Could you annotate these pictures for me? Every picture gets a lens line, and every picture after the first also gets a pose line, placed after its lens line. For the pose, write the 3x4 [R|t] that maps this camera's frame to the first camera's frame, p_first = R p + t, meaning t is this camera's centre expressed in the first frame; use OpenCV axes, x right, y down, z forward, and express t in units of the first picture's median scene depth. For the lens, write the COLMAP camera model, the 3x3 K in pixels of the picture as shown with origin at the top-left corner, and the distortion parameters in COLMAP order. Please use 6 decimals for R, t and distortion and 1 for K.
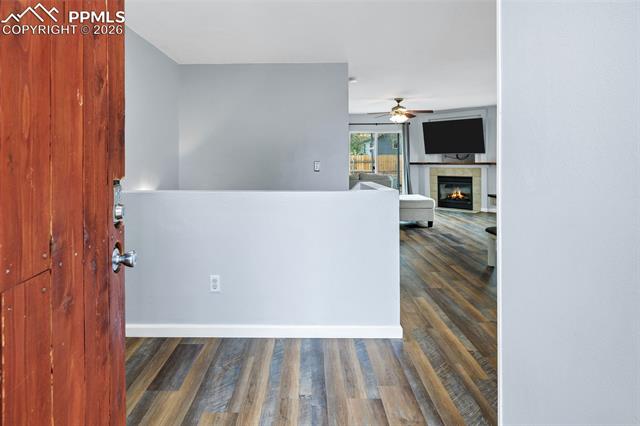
lens RADIAL K [[356.5, 0, 302.5], [0, 356.5, 158.5], [0, 0, 1]] dist [0.000756, 0.000519]
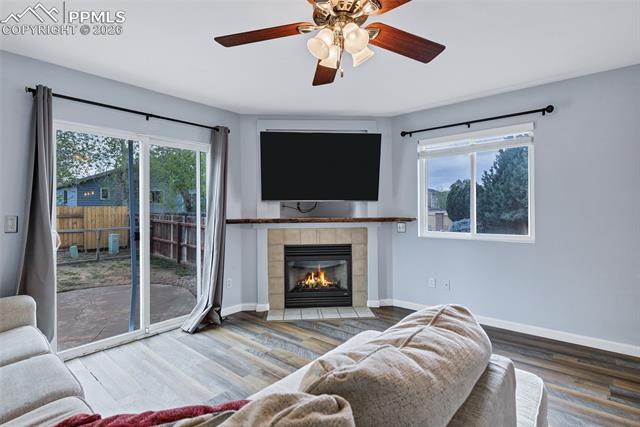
lens RADIAL K [[315.7, 0, 319.7], [0, 315.7, 210.0], [0, 0, 1]] dist [-0.015765, -0.000386]
pose [[0.624338, 0.000848, 0.781154, 0.074923], [0.001645, 0.999996, -0.002400, 0.000408], [-0.781153, 0.002783, 0.624334, 0.738577]]
